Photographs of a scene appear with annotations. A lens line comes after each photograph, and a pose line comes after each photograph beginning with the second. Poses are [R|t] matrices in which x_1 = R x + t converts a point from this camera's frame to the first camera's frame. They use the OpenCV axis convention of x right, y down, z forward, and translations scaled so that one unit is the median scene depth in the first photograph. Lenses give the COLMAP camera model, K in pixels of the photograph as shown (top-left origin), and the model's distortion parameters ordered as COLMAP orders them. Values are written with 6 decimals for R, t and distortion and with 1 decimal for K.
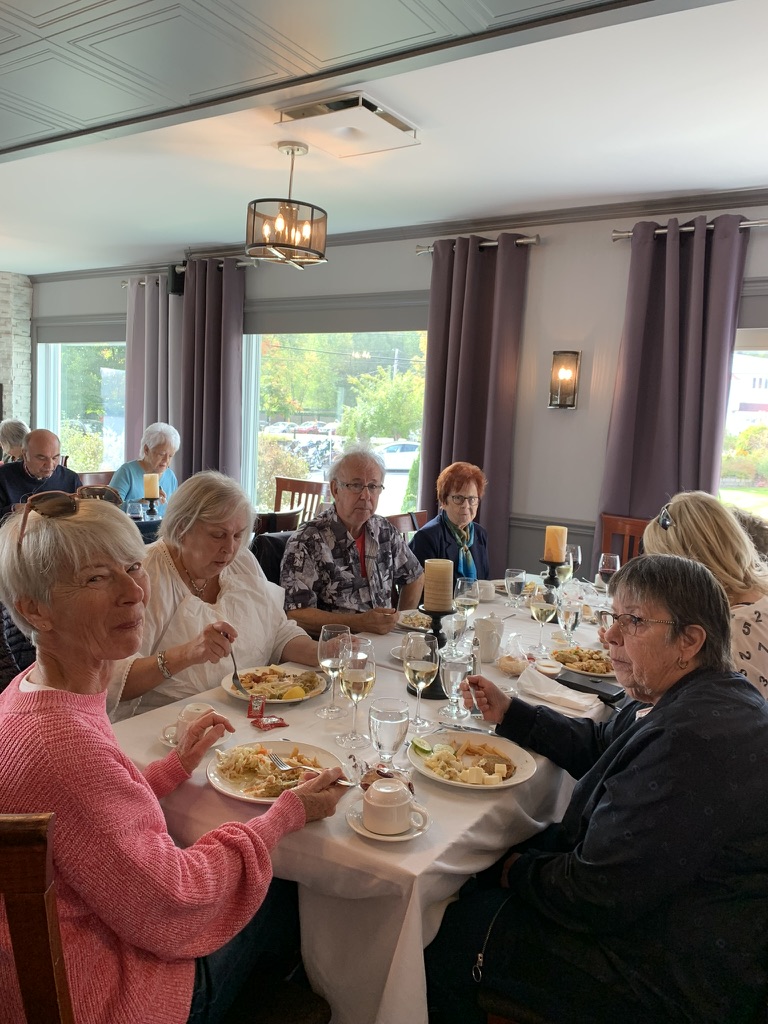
lens RADIAL K [[781.4, 0, 398.0], [0, 781.4, 508.2], [0, 0, 1]] dist [0.038374, -0.056350]
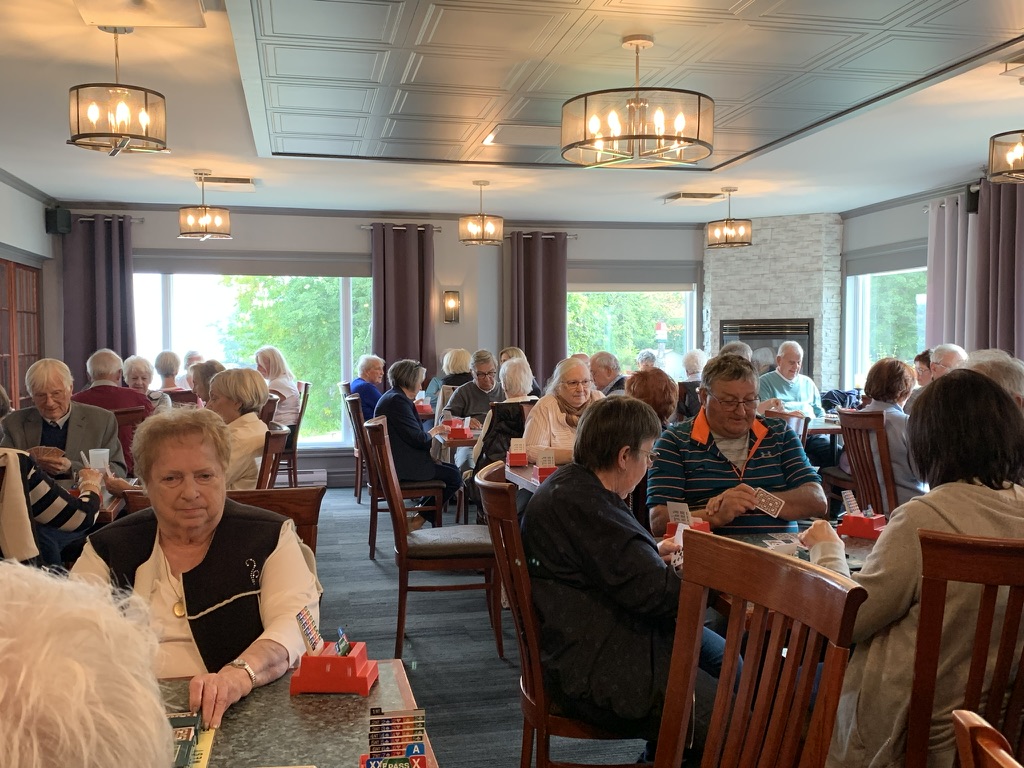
lens RADIAL K [[989.0, 0, 487.7], [0, 989.0, 401.8], [0, 0, 1]] dist [0.109496, -0.307100]
pose [[0.689132, -0.015232, -0.724476, 0.200194], [-0.037711, 0.997670, -0.056847, 0.056157], [0.723654, 0.066496, 0.686952, -0.278448]]
